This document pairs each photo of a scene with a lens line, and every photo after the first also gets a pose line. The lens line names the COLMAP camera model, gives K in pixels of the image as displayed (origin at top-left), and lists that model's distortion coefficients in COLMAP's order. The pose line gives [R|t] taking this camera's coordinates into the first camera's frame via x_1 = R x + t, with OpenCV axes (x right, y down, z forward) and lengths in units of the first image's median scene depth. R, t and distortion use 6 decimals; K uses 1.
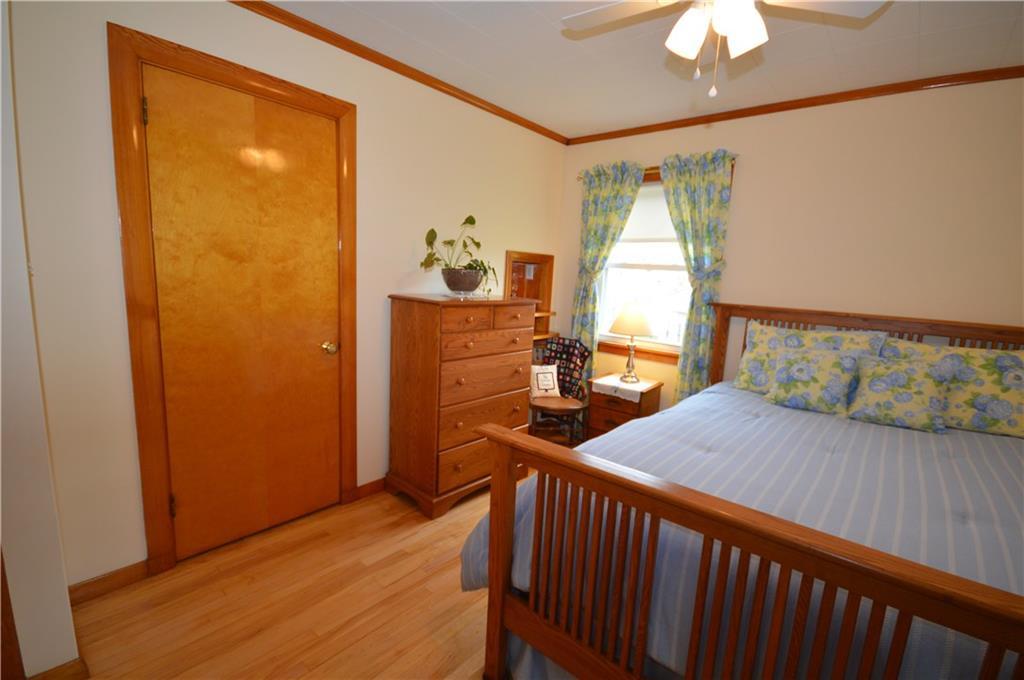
lens RADIAL K [[456.4, 0, 512.0], [0, 456.4, 340.0], [0, 0, 1]] dist [-0.001903, -0.000143]
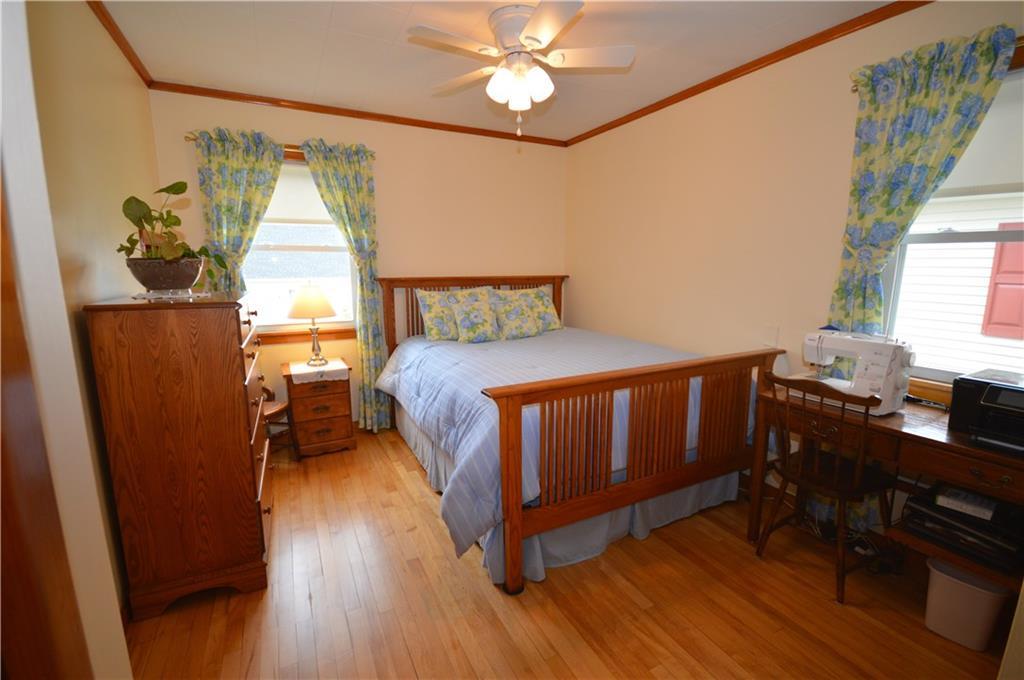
lens RADIAL K [[456.4, 0, 512.0], [0, 456.4, 340.0], [0, 0, 1]] dist [-0.001903, -0.000143]
pose [[0.369842, -0.201758, 0.906924, -0.509575], [0.155412, 0.975818, 0.153708, -0.052062], [-0.916005, 0.084099, 0.392254, 0.232123]]
